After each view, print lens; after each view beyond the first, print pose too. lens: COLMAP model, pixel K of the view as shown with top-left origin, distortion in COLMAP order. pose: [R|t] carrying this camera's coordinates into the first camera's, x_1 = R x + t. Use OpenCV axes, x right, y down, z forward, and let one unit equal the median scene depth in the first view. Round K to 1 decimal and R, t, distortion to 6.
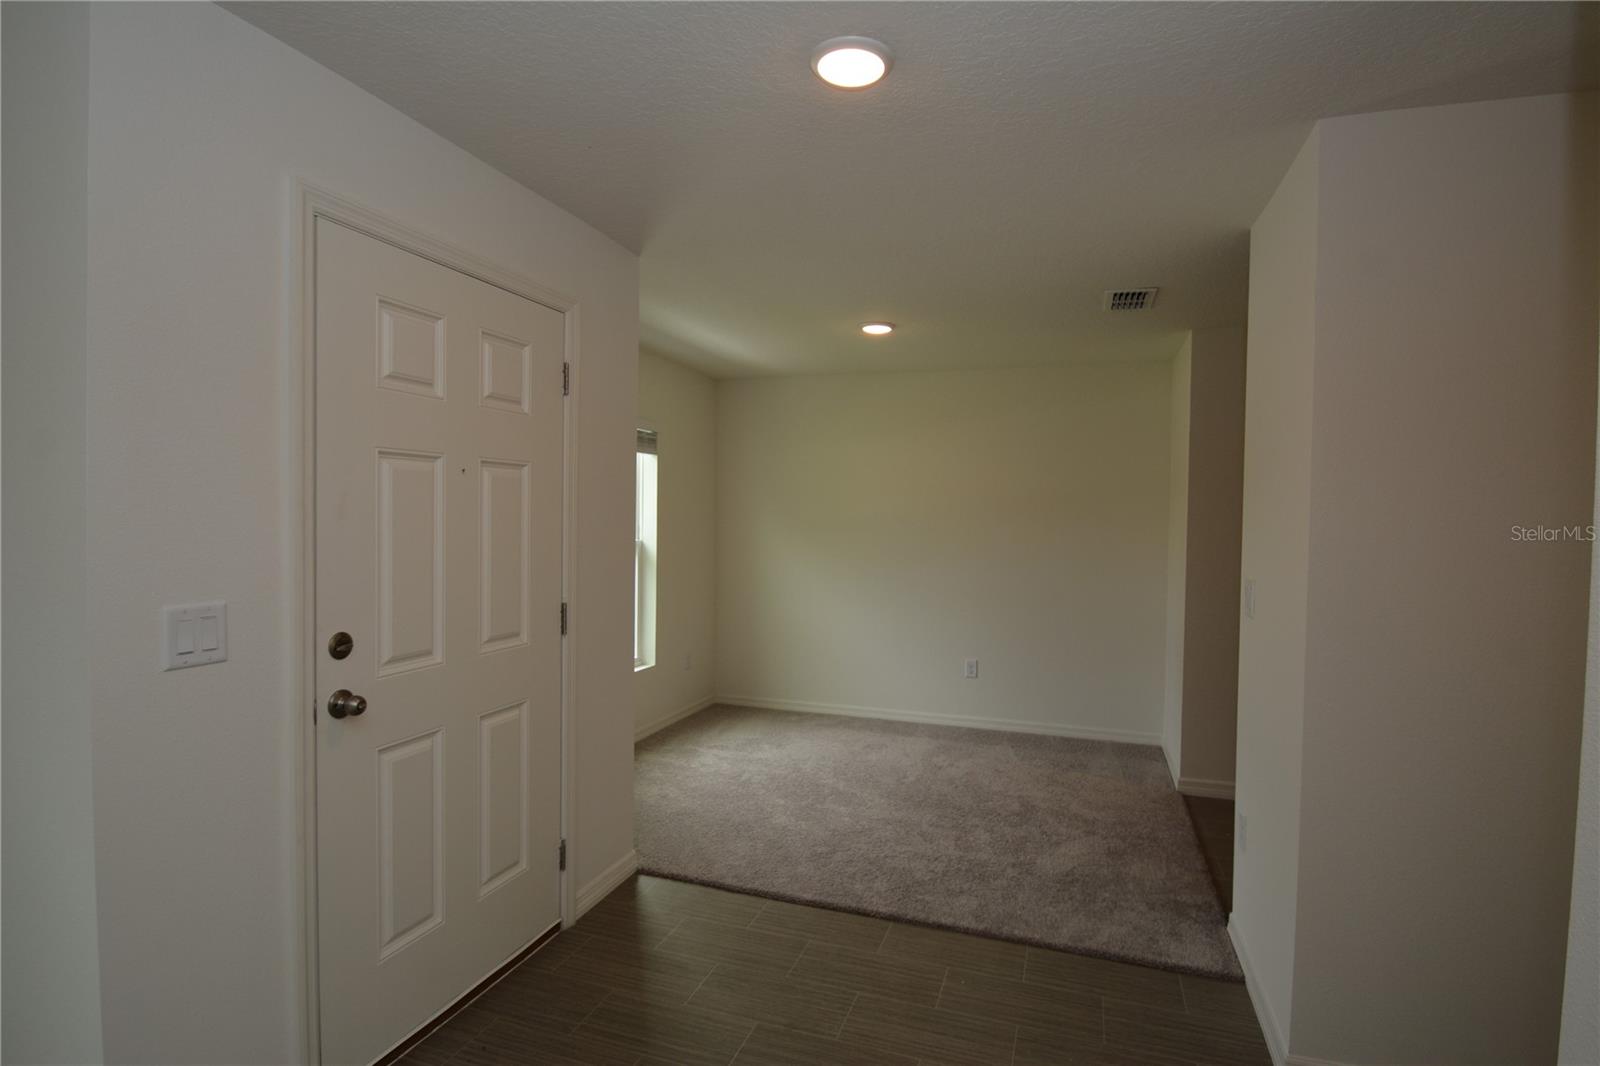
lens RADIAL K [[801.4, 0, 800.0], [0, 801.4, 533.0], [0, 0, 1]] dist [0.000595, -0.021729]
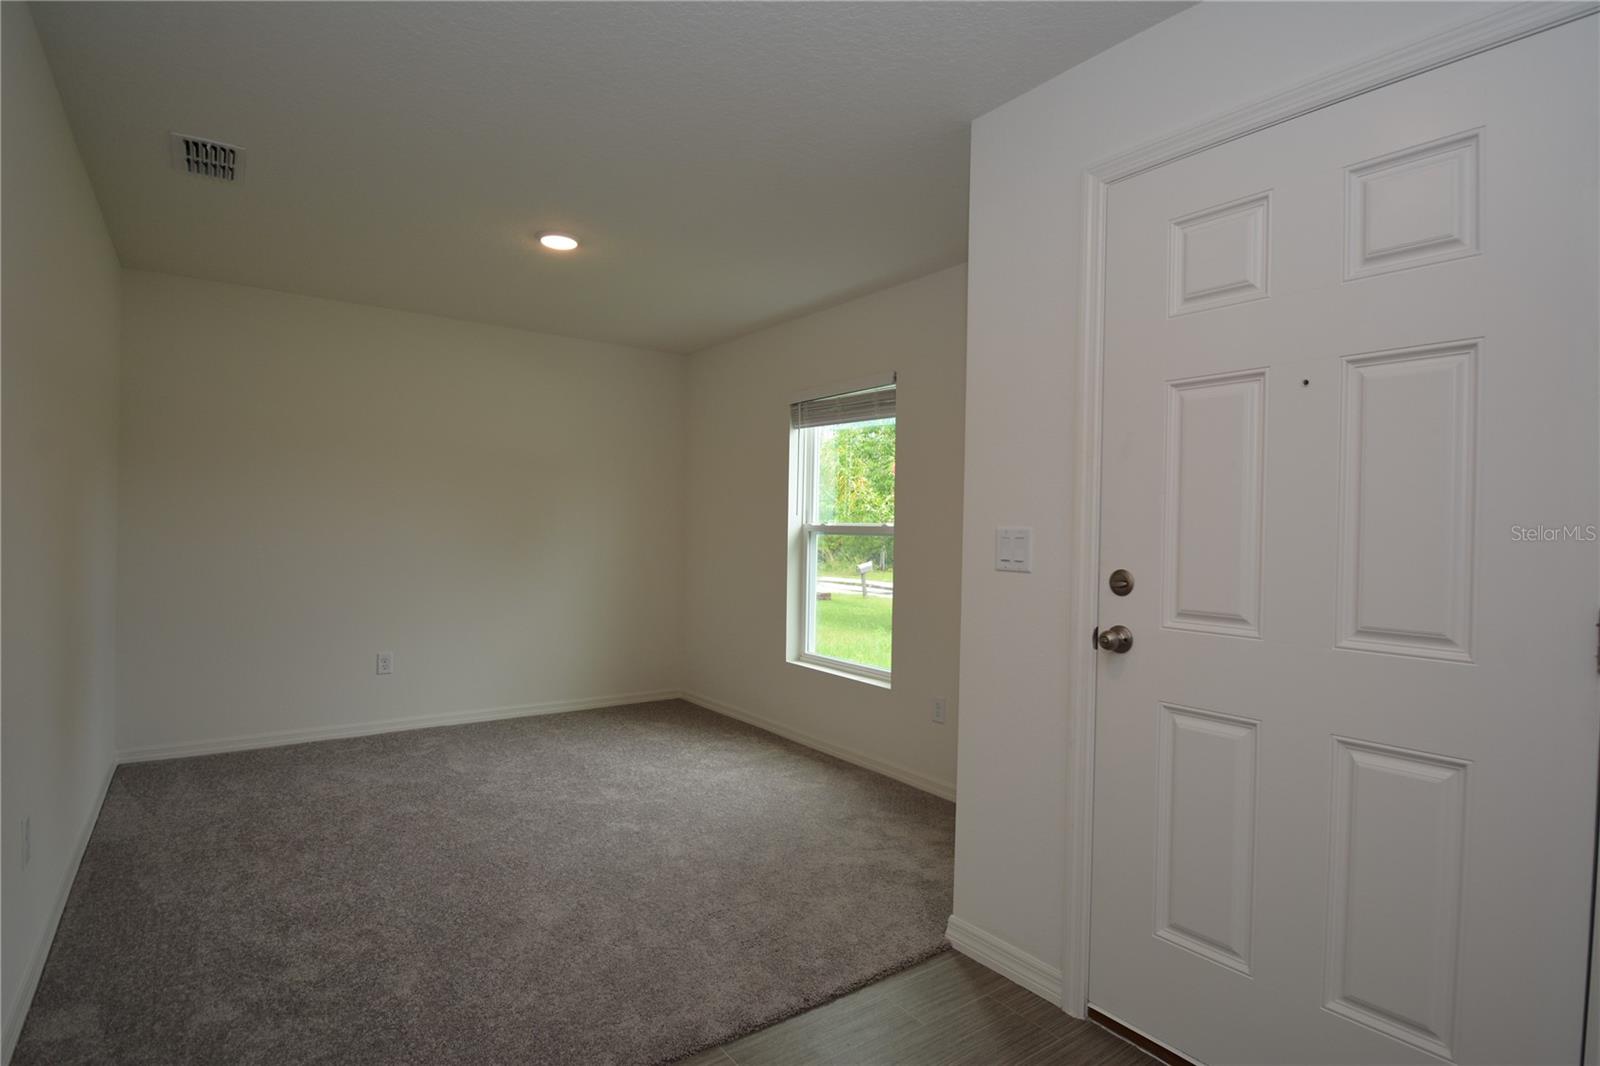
lens RADIAL K [[801.4, 0, 800.0], [0, 801.4, 533.0], [0, 0, 1]] dist [0.000595, -0.021729]
pose [[-0.565123, -0.011024, -0.824933, 0.363625], [-0.041293, 0.999035, 0.014937, 0.054768], [0.823973, 0.042506, -0.565033, 0.870439]]
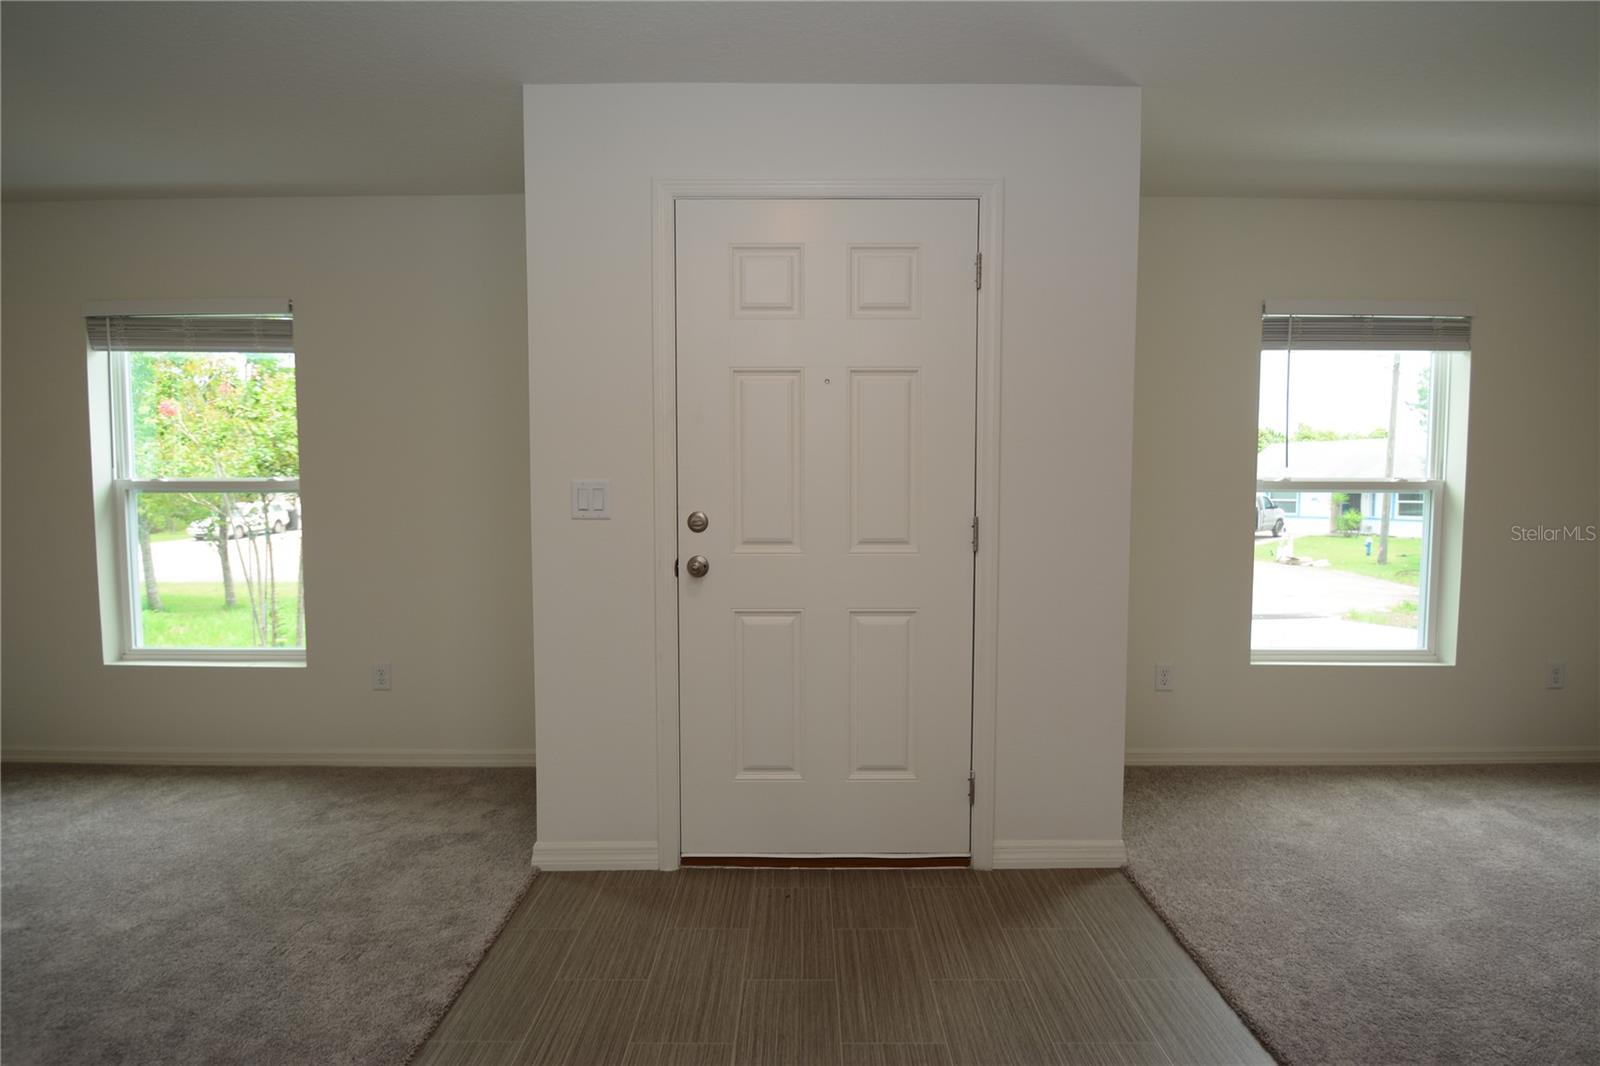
lens RADIAL K [[801.4, 0, 800.0], [0, 801.4, 533.0], [0, 0, 1]] dist [0.000595, -0.021729]
pose [[0.328729, 0.050293, -0.943084, 0.514191], [-0.019820, 0.998729, 0.046352, 0.065807], [0.944216, 0.003455, 0.329308, 0.507859]]
